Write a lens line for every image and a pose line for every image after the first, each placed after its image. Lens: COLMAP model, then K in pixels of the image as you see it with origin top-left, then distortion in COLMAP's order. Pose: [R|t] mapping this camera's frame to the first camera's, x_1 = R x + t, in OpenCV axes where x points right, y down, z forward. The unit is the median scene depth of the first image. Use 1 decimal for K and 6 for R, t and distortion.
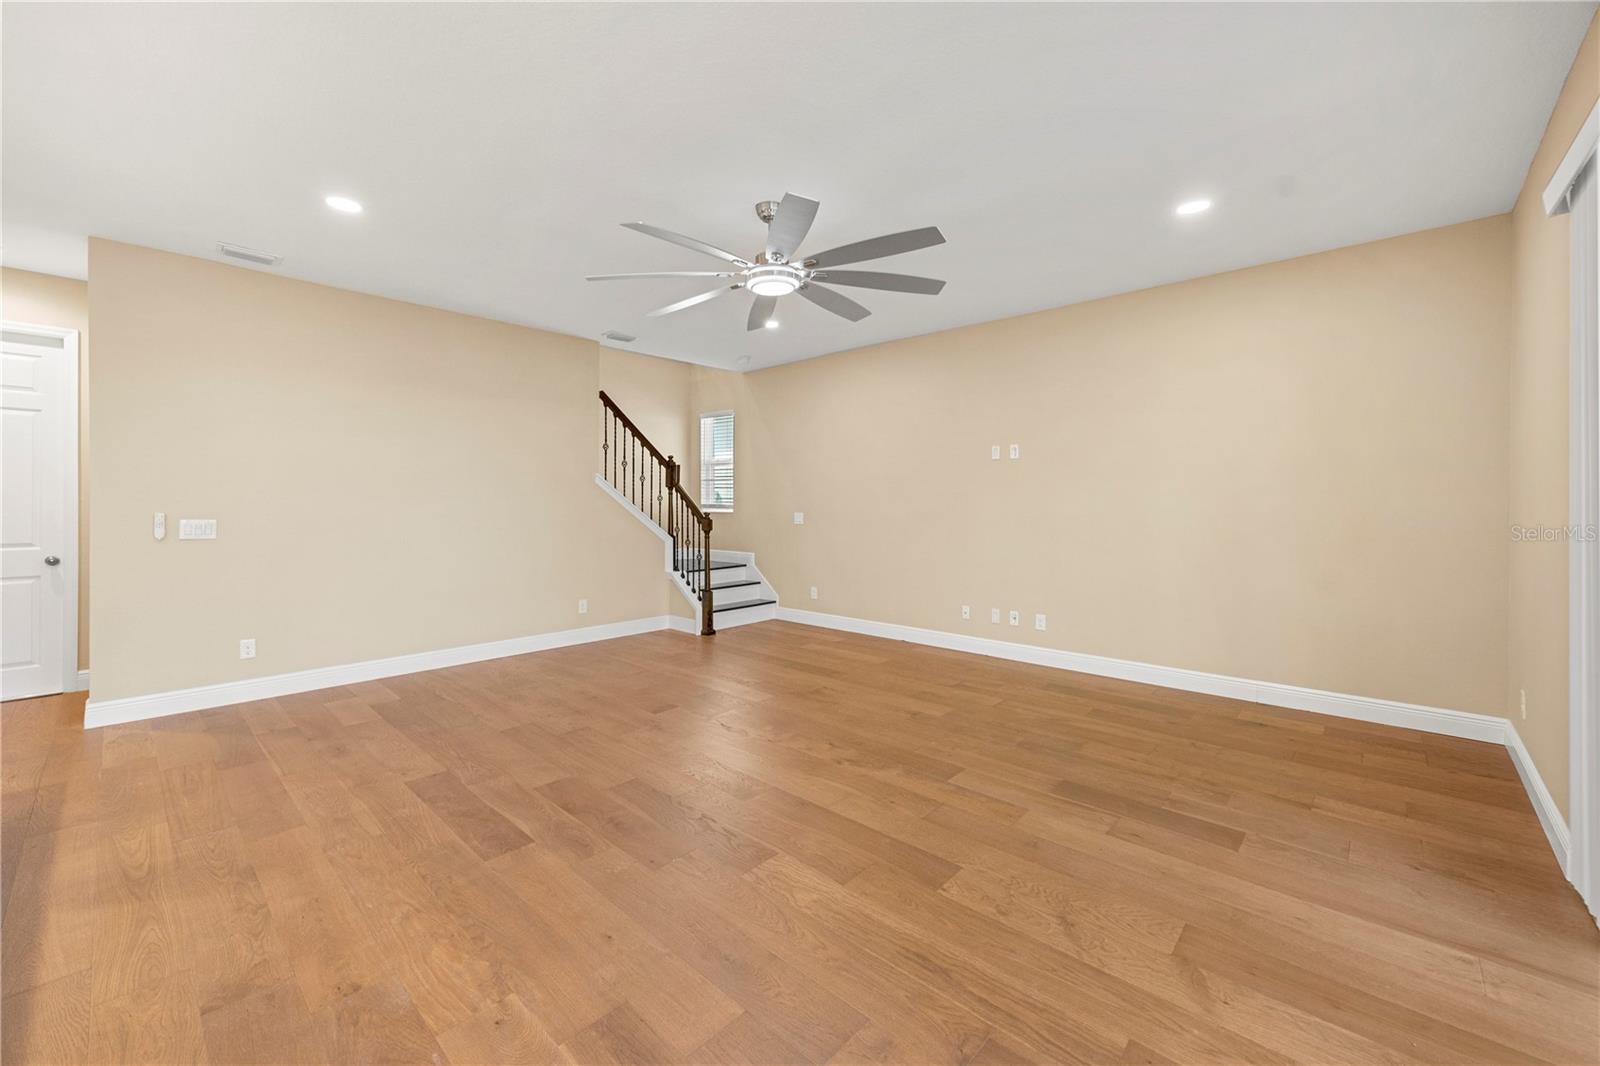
lens RADIAL K [[632.2, 0, 799.2], [0, 632.2, 509.7], [0, 0, 1]] dist [0.001791, -0.000163]
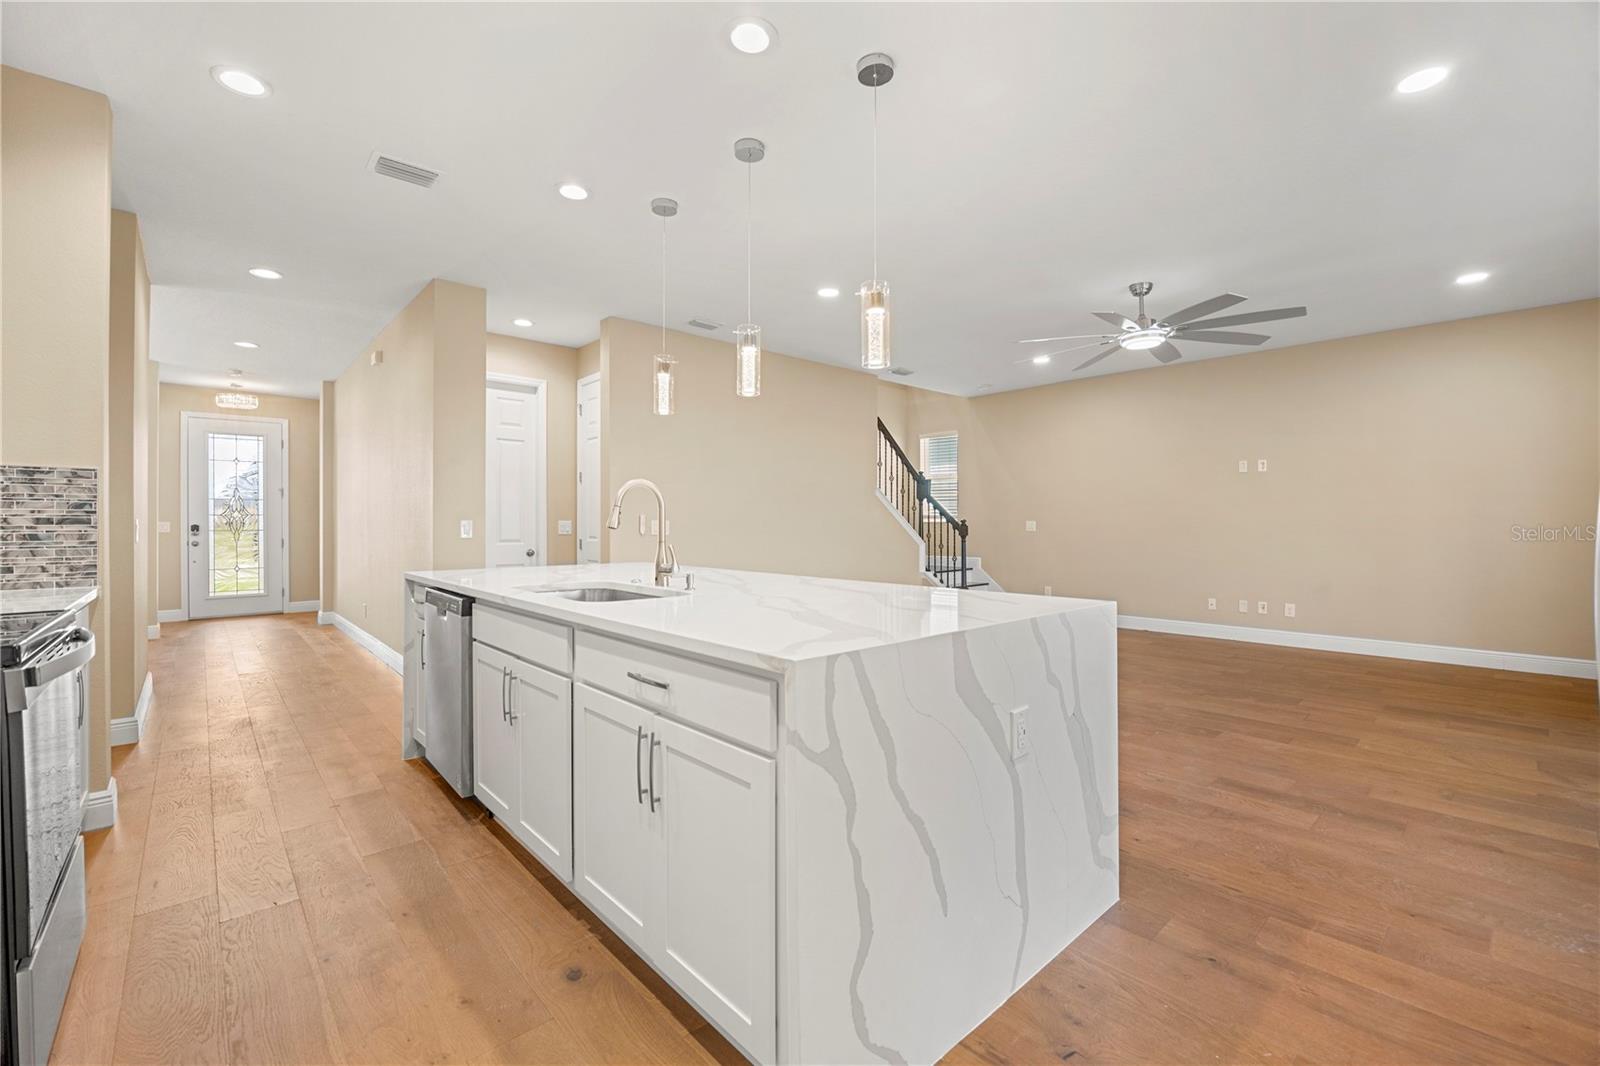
lens RADIAL K [[675.7, 0, 799.3], [0, 675.7, 529.3], [0, 0, 1]] dist [-0.002831, 0.000003]
pose [[0.996871, -0.000944, -0.079037, -0.408278], [0.000775, 0.999997, -0.002161, 0.027716], [0.079039, 0.002093, 0.996869, -0.307627]]
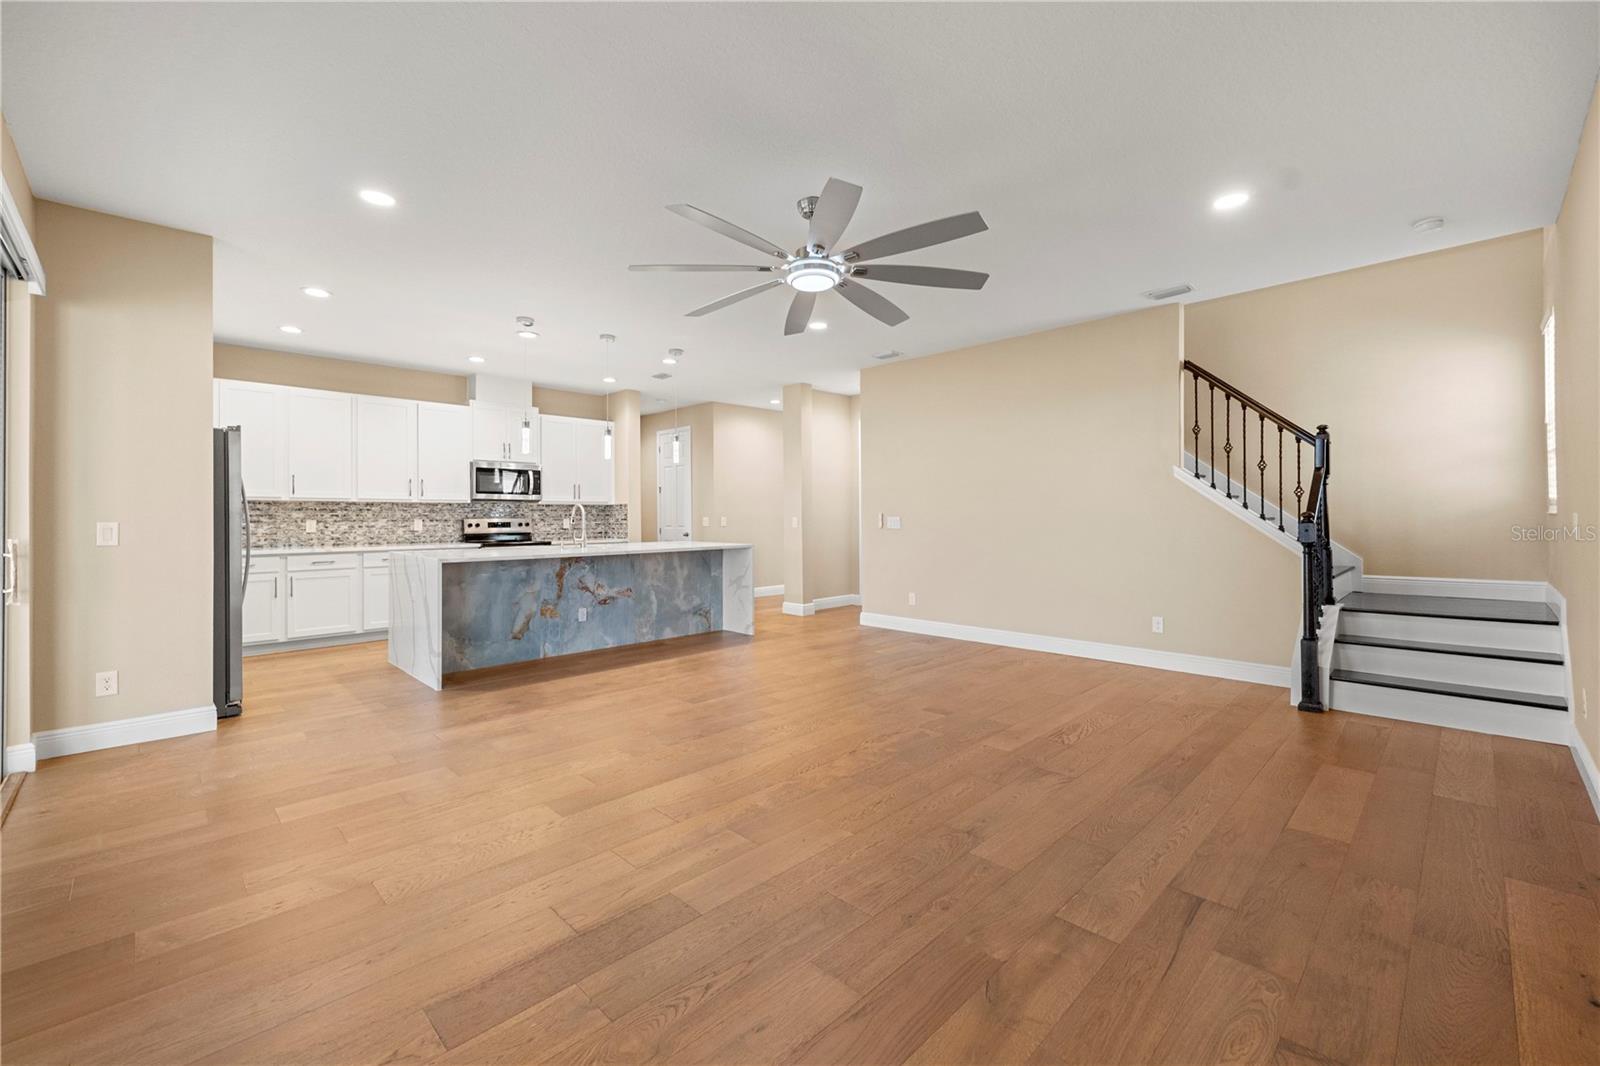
lens RADIAL K [[645.7, 0, 802.1], [0, 645.7, 515.0], [0, 0, 1]] dist [-0.012519, -0.000428]
pose [[-0.041243, -0.006480, -0.999128, 0.586004], [-0.005102, 0.999967, -0.006275, 0.016221], [0.999136, 0.004839, -0.041274, 0.623390]]
